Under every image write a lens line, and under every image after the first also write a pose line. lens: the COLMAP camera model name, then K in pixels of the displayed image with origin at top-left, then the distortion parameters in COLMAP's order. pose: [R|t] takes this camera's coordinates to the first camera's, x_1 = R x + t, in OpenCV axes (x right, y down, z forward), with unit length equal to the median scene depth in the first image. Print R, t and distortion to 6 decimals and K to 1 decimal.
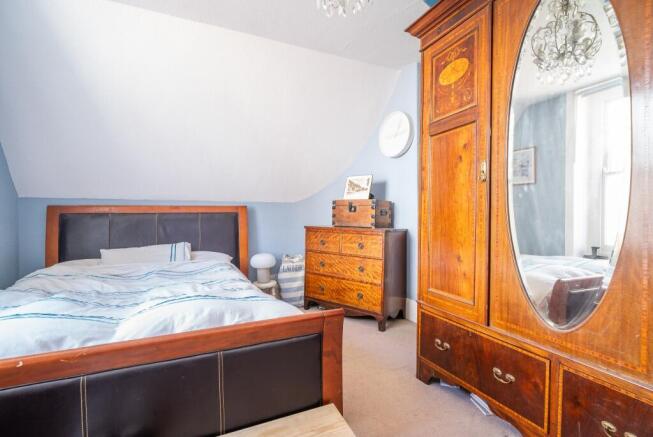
lens RADIAL K [[304.6, 0, 325.9], [0, 304.6, 217.3], [0, 0, 1]] dist [-0.007752, -0.000872]
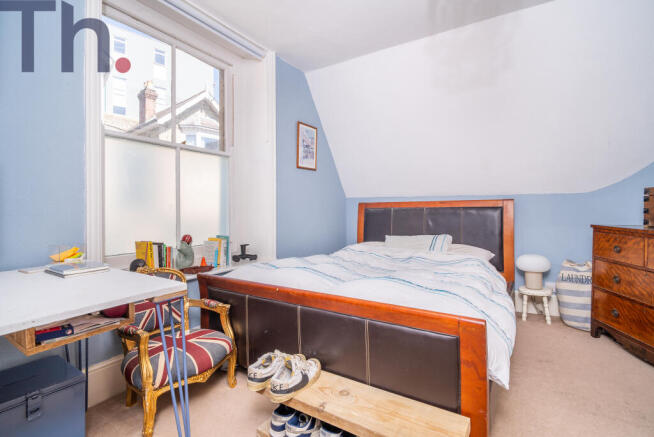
lens RADIAL K [[305.1, 0, 326.9], [0, 305.1, 216.5], [0, 0, 1]] dist [-0.007752, -0.000872]
pose [[0.540687, 0.022775, -0.840915, 0.213965], [-0.005078, 0.999704, 0.023810, -0.005909], [0.841208, -0.008604, 0.540642, 0.058934]]
